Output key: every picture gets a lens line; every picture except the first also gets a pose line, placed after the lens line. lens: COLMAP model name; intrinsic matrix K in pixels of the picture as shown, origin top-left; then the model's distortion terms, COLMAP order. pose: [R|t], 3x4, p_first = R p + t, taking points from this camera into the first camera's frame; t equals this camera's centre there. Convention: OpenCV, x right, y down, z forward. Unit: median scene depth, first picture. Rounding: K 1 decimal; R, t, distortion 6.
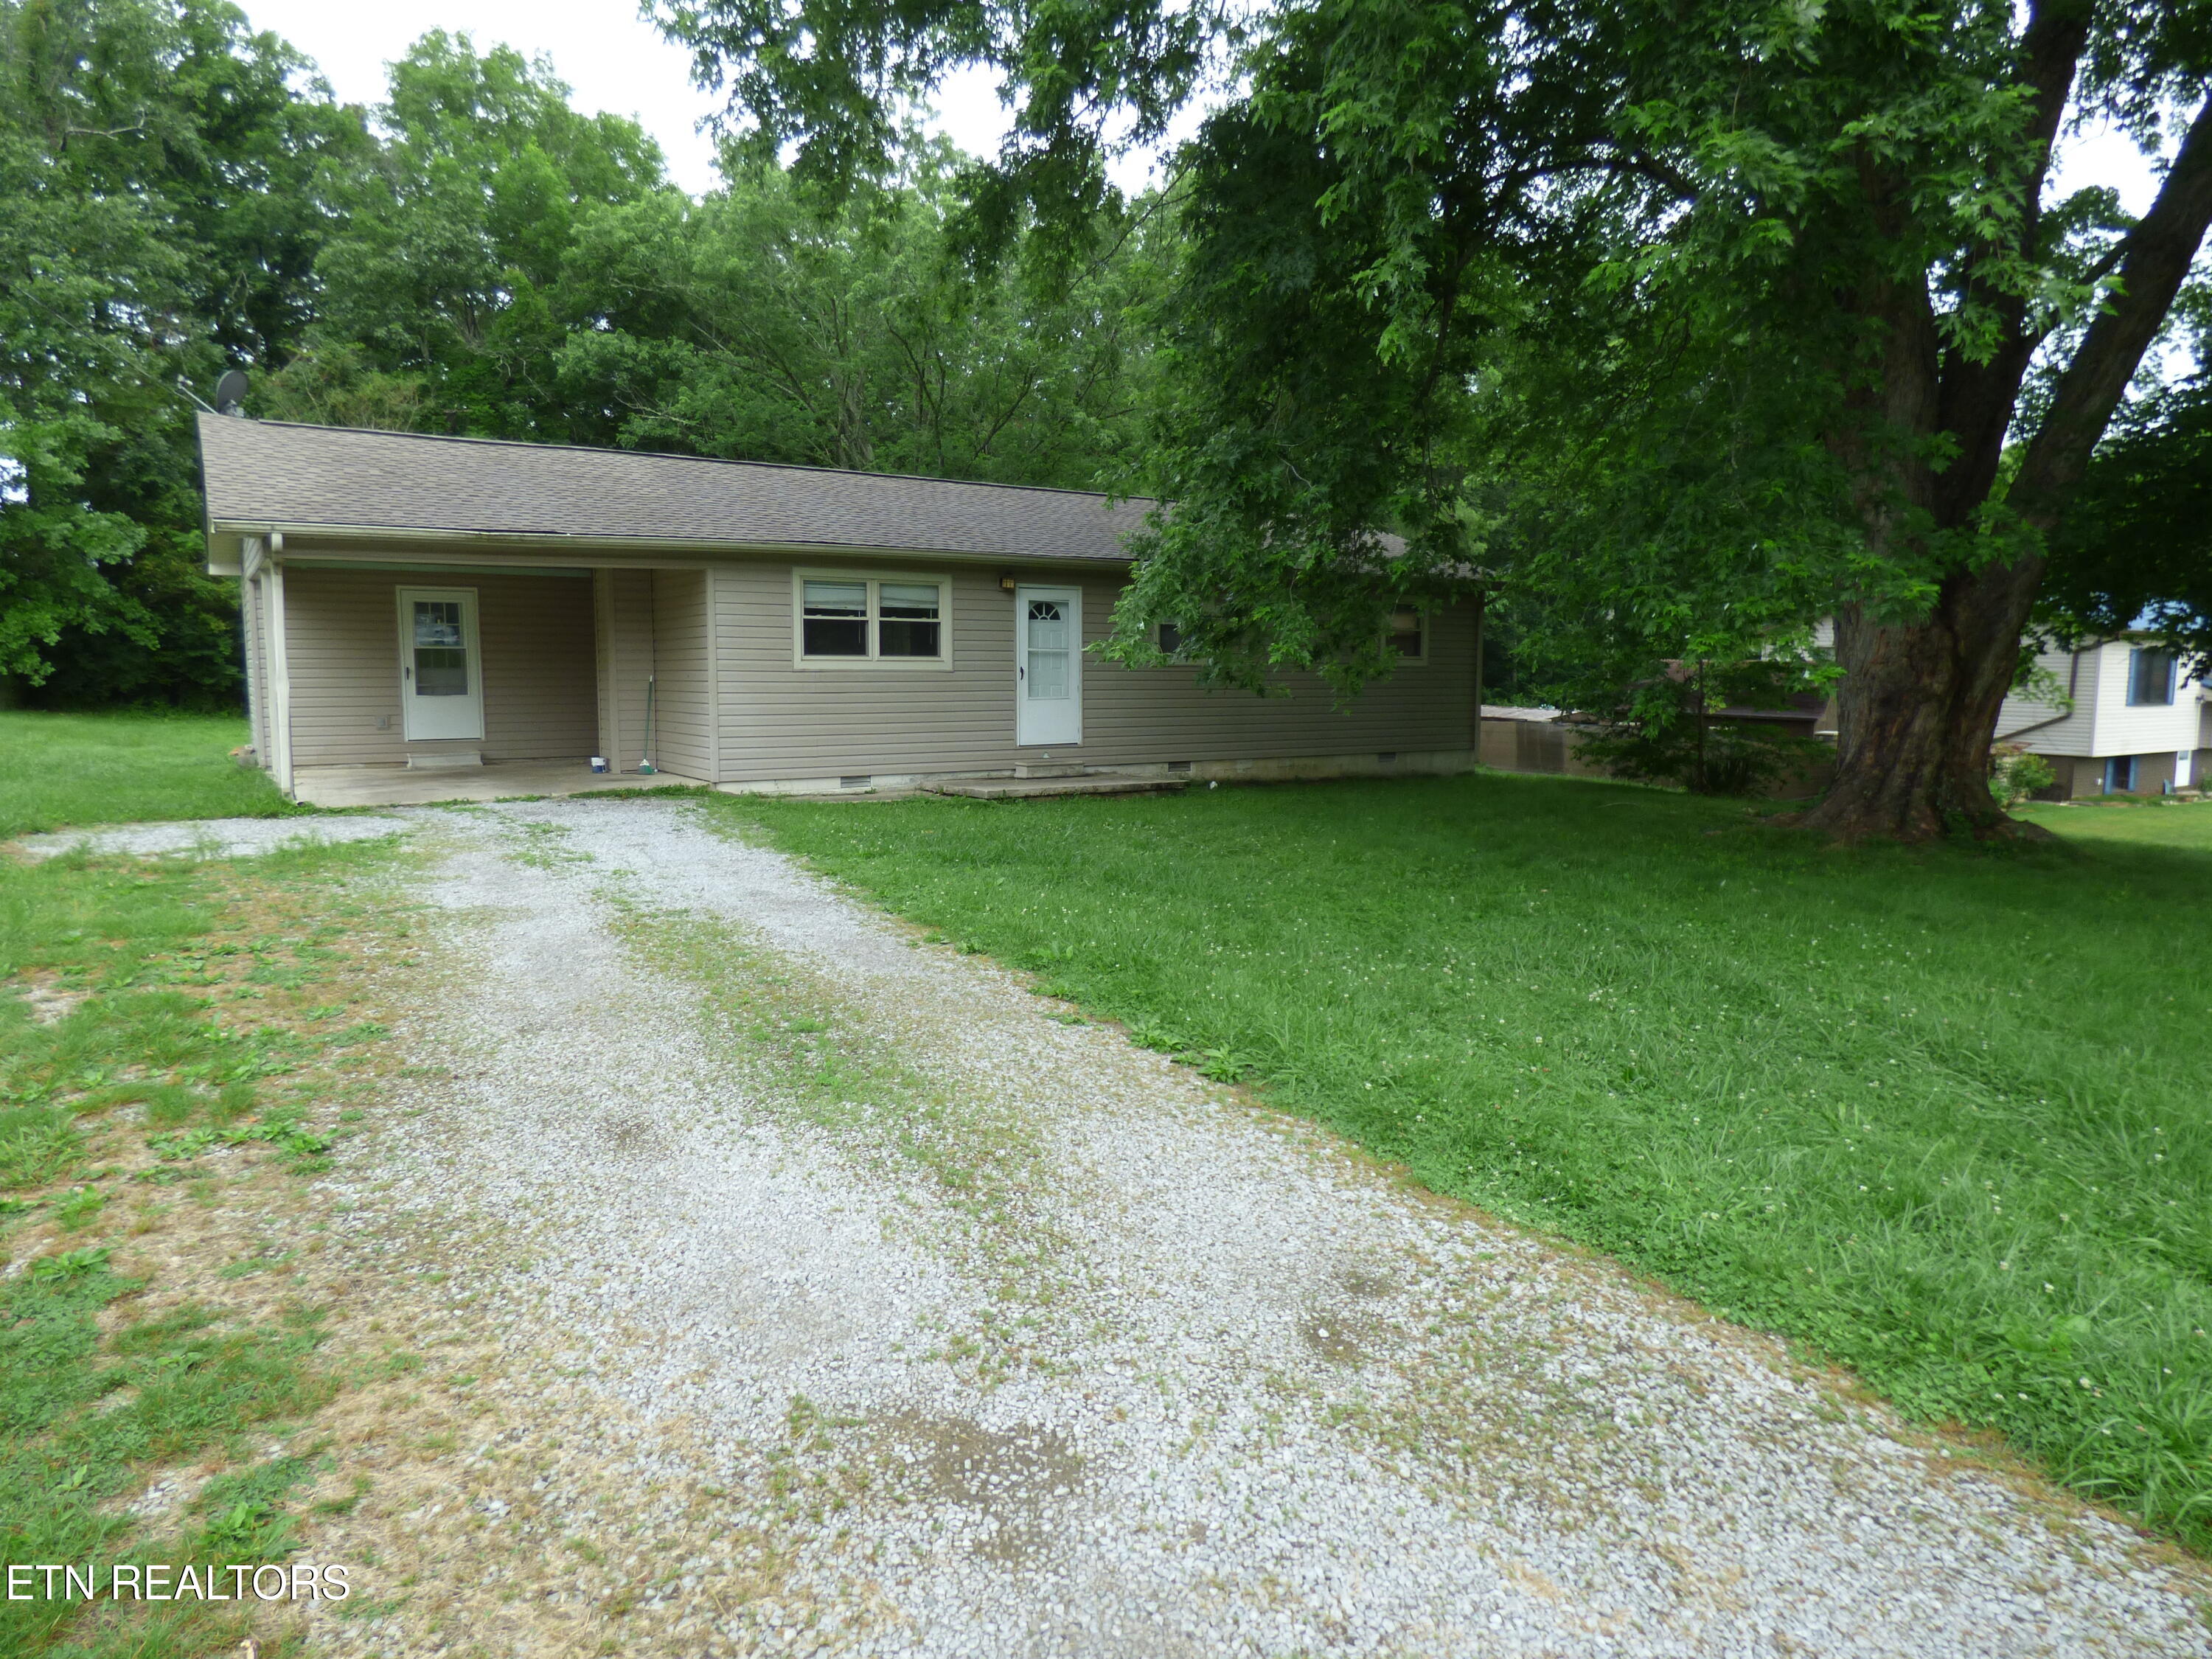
lens RADIAL K [[1356.6, 0, 1112.1], [0, 1356.6, 802.1], [0, 0, 1]] dist [-0.007599, 0.000978]
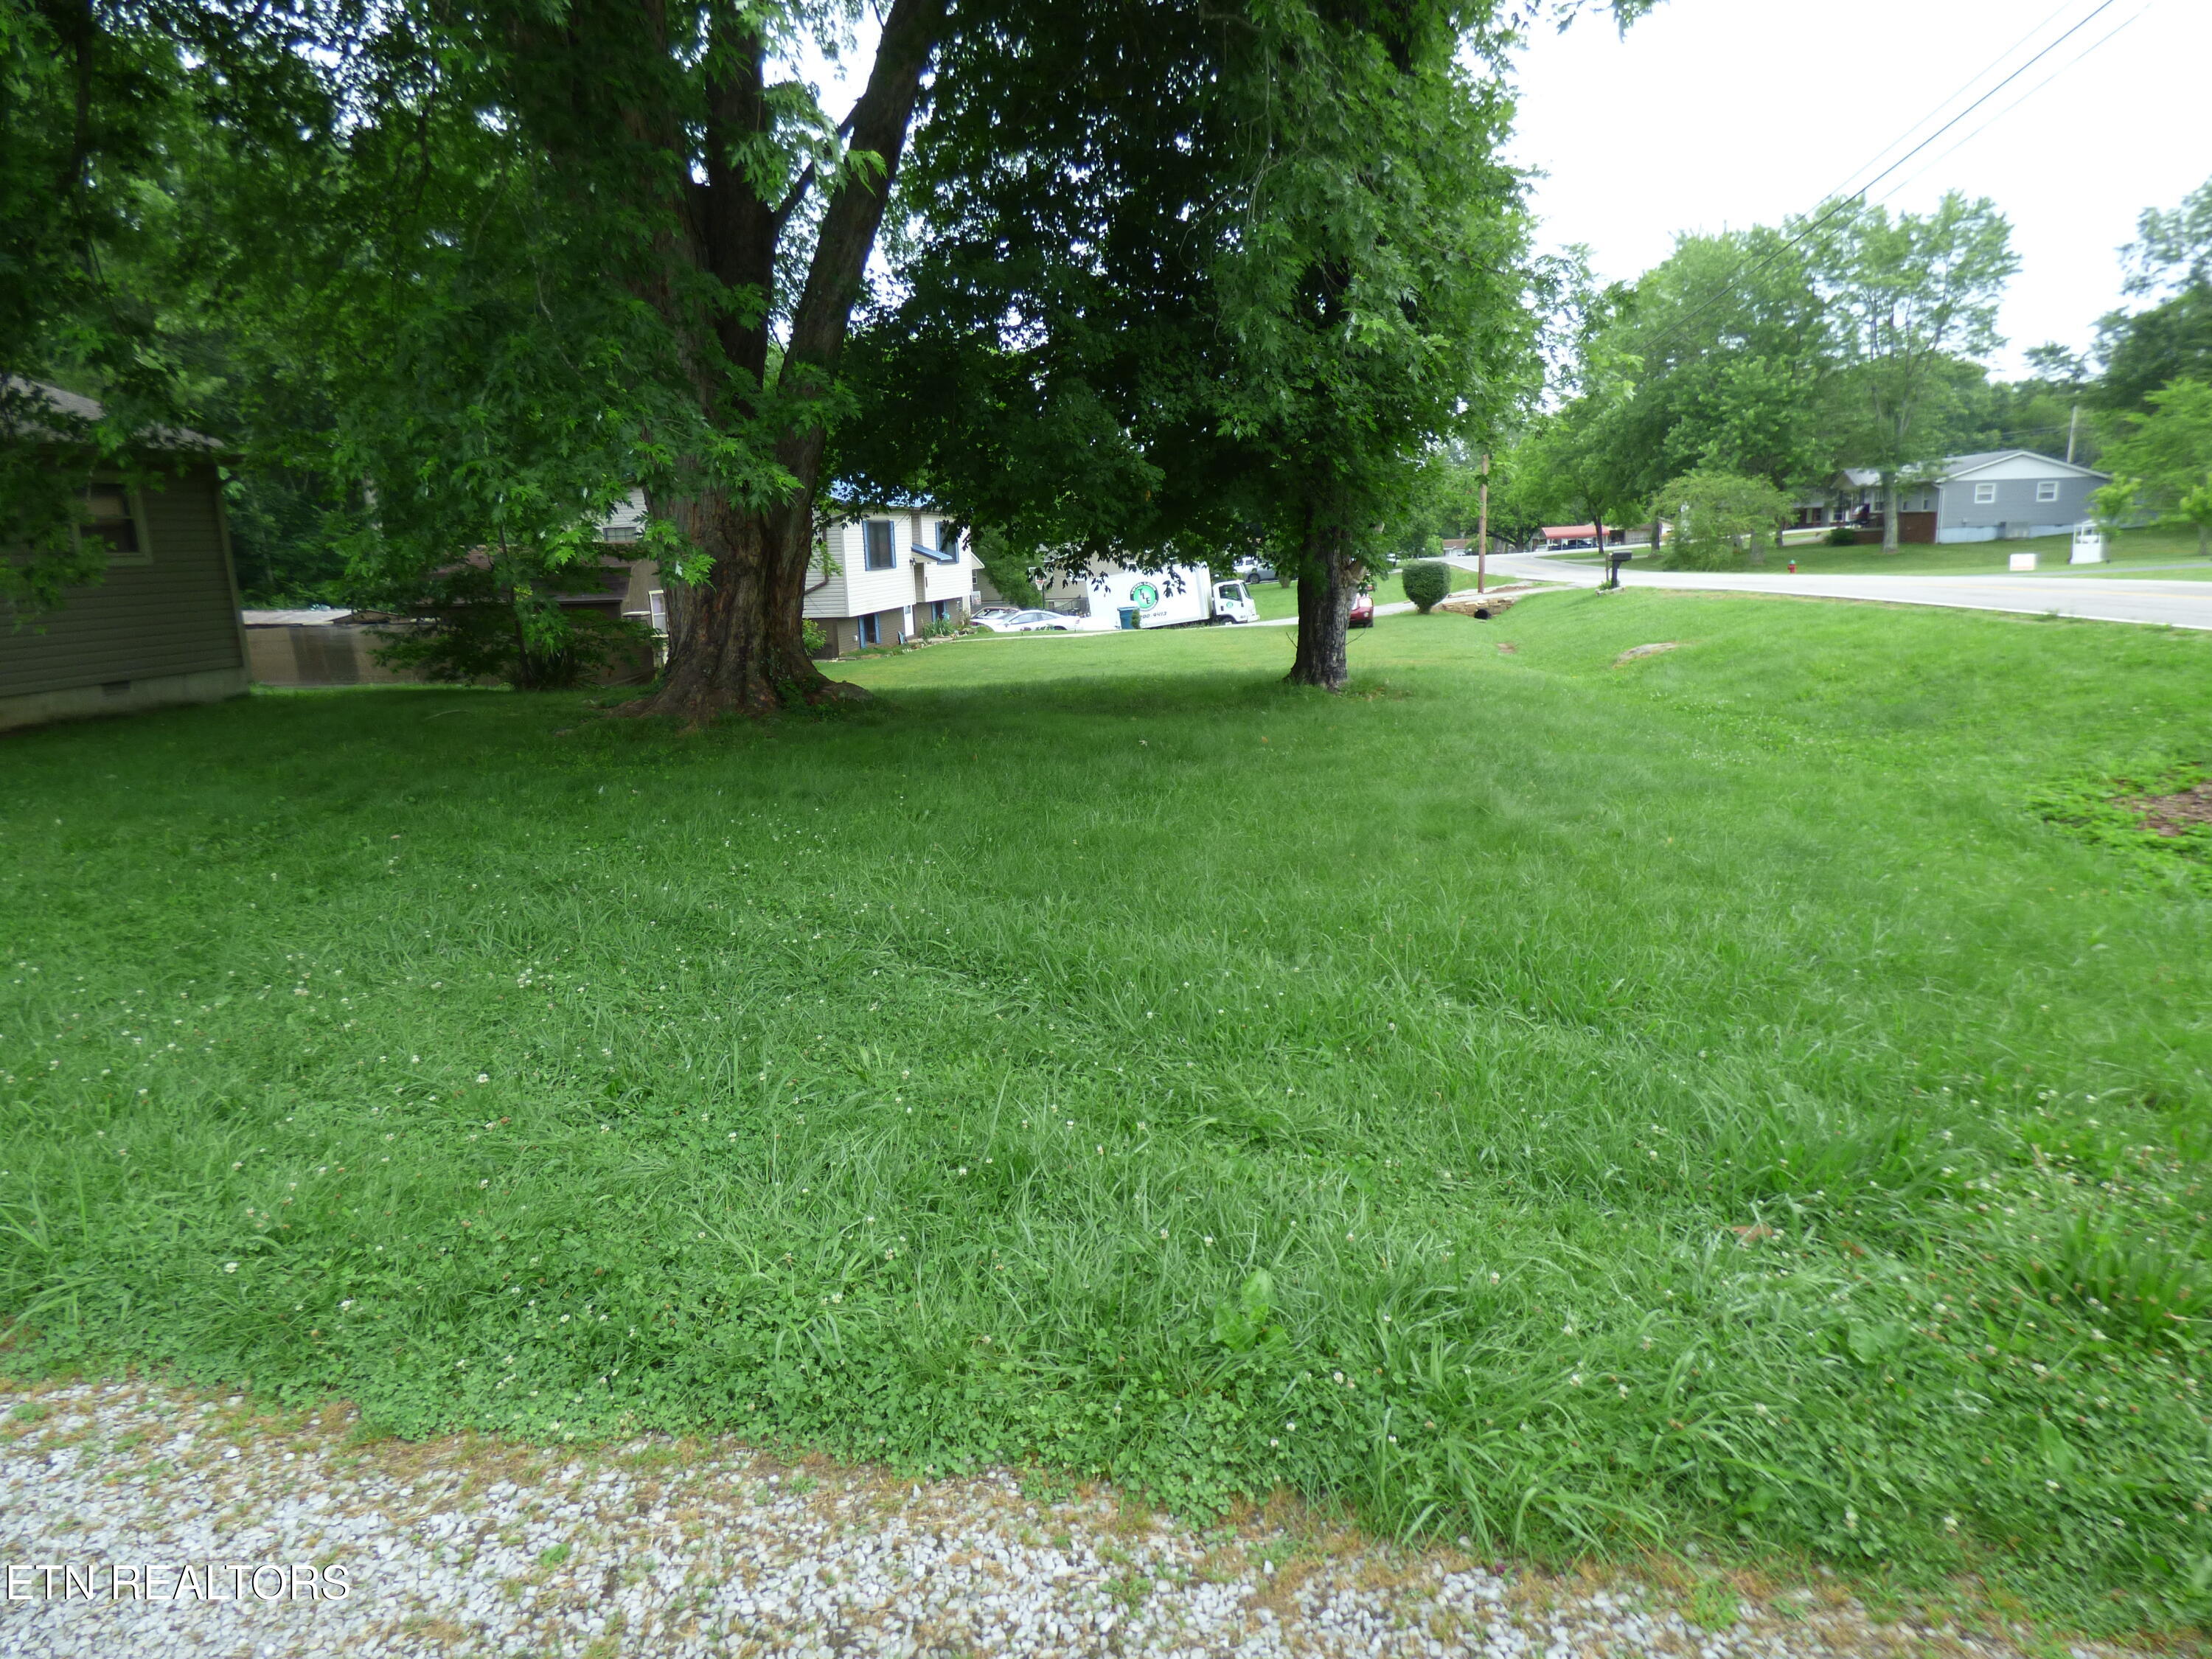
lens RADIAL K [[1356.6, 0, 1114.1], [0, 1356.6, 818.1], [0, 0, 1]] dist [-0.007599, 0.000978]
pose [[0.665143, -0.182946, 0.723958, 0.015772], [0.115009, 0.983053, 0.142754, -0.006778], [-0.737806, -0.011690, 0.674912, 0.093117]]
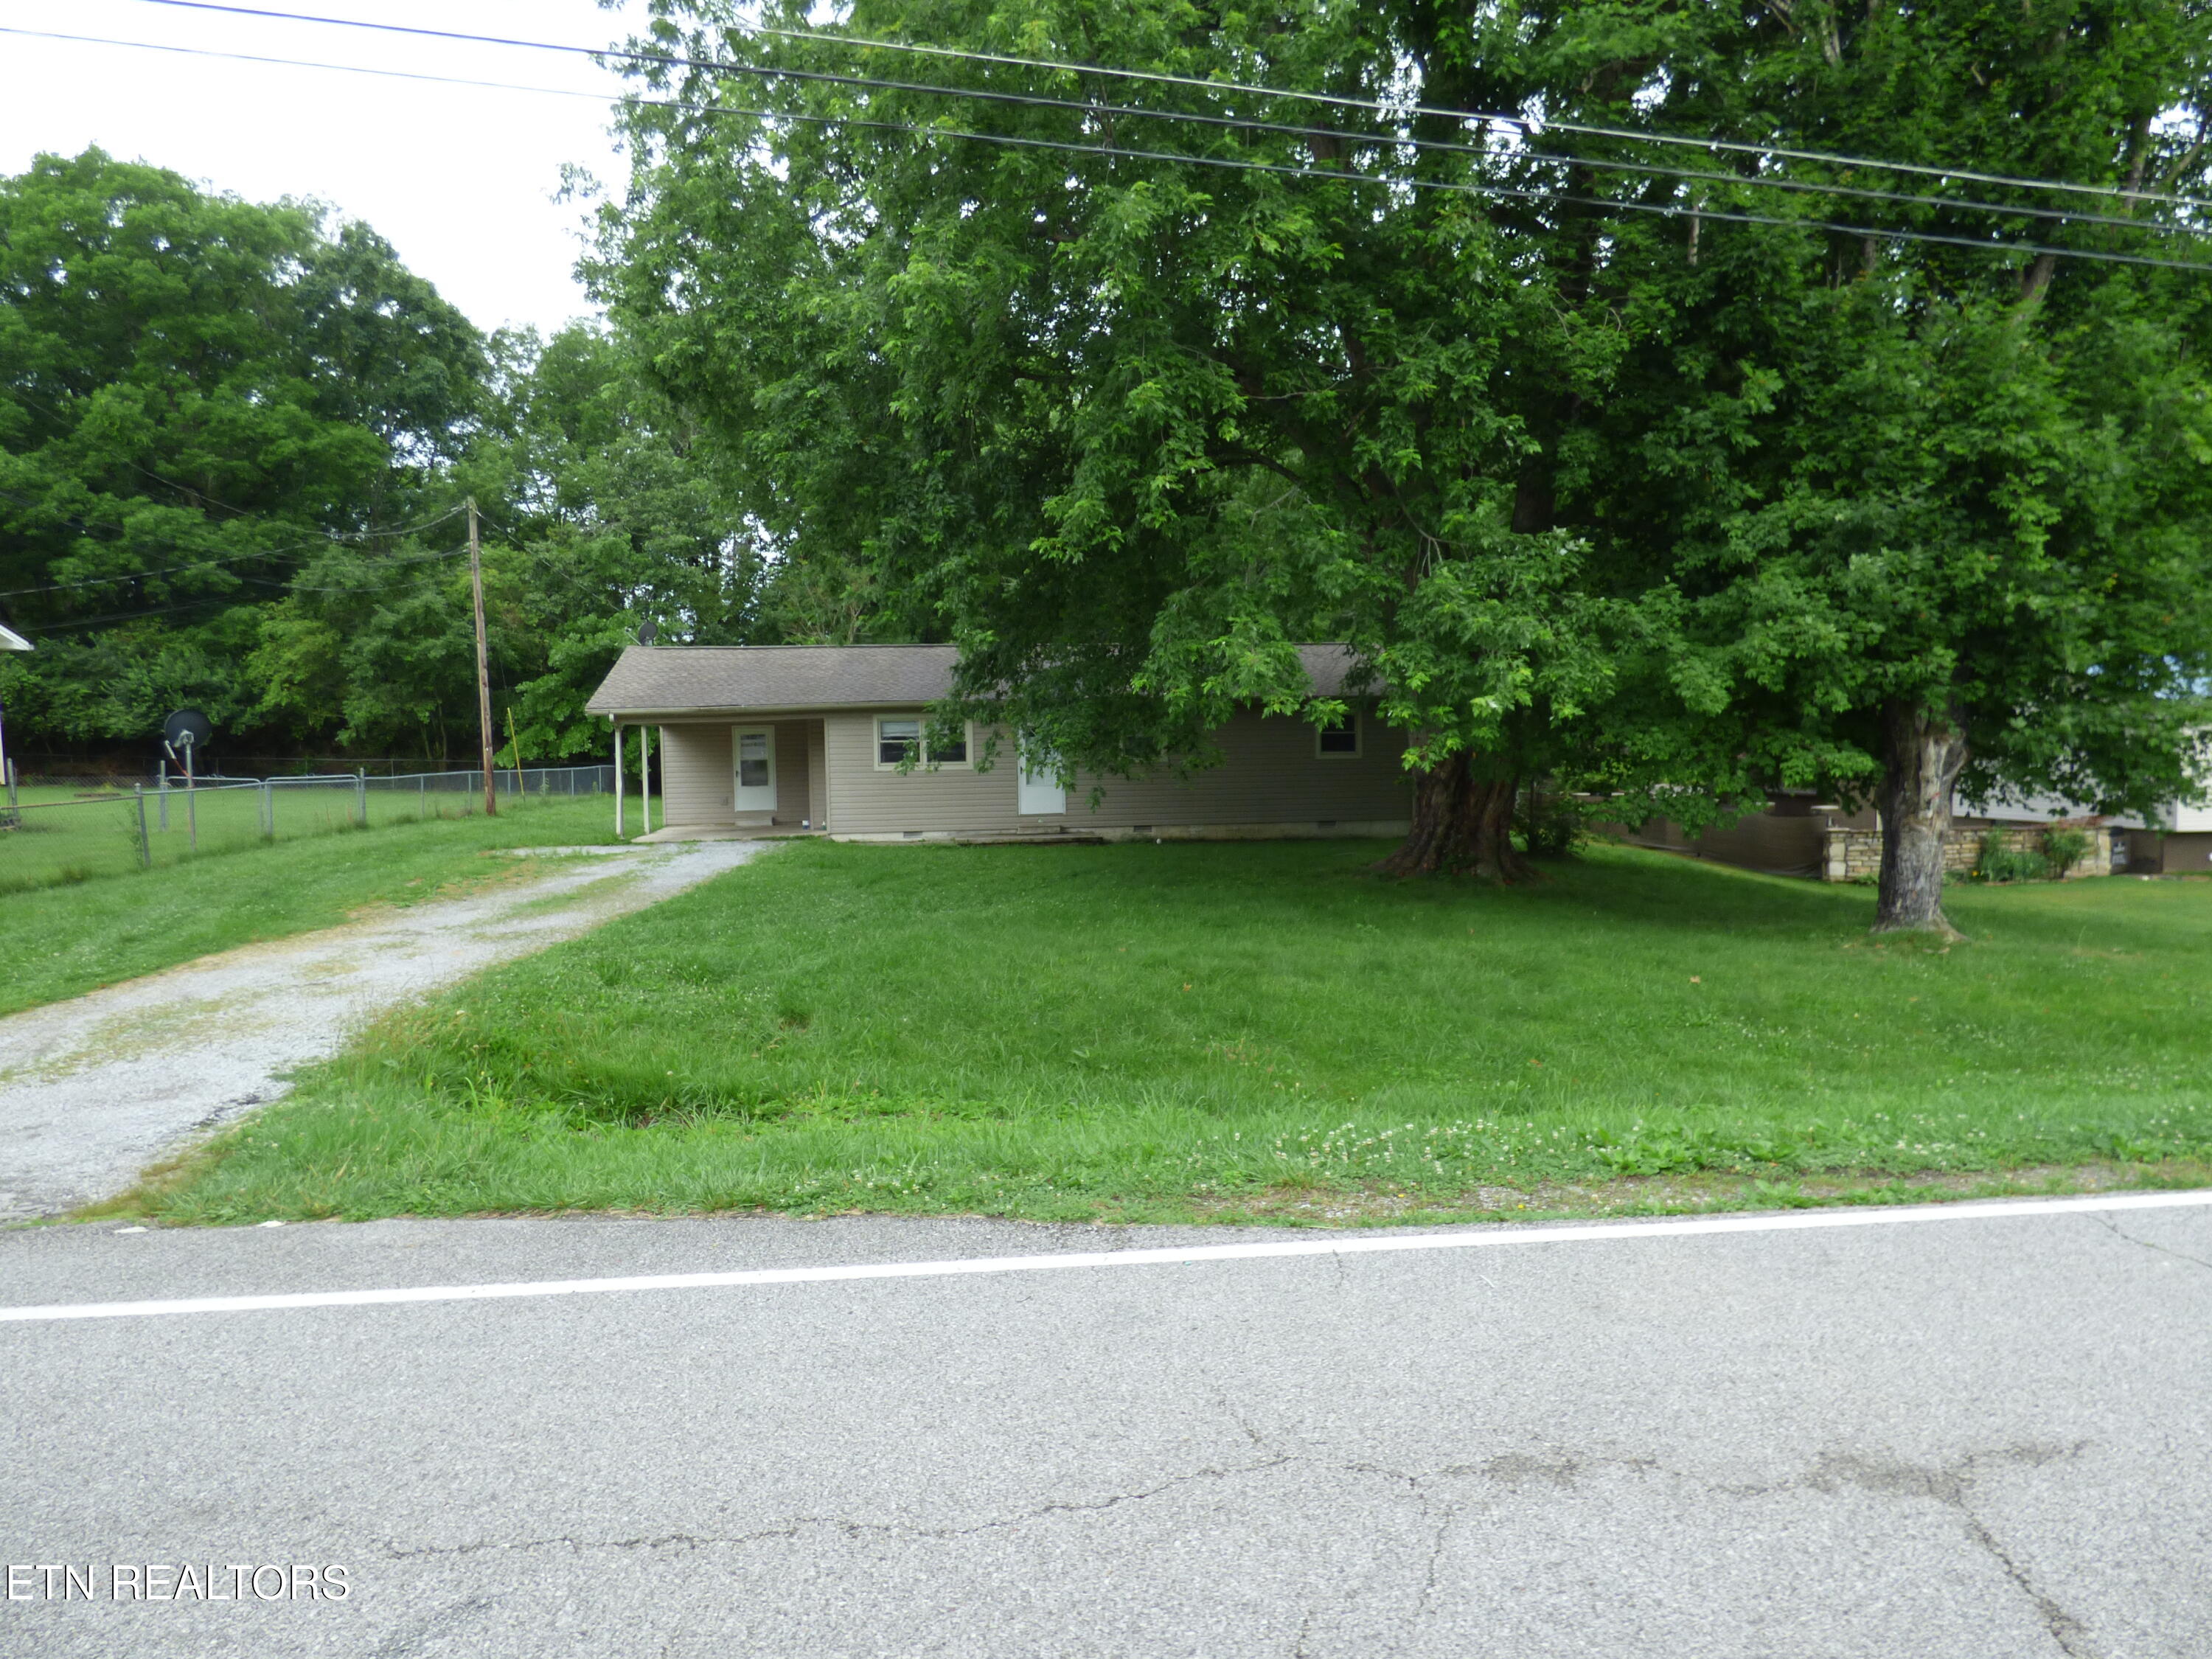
lens RADIAL K [[1356.6, 0, 1105.4], [0, 1356.6, 827.9], [0, 0, 1]] dist [-0.007599, 0.000978]
pose [[0.896017, 0.005125, -0.443990, 0.795342], [-0.022422, 0.999180, -0.033717, 0.029018], [0.443453, 0.040166, 0.895397, -0.442835]]
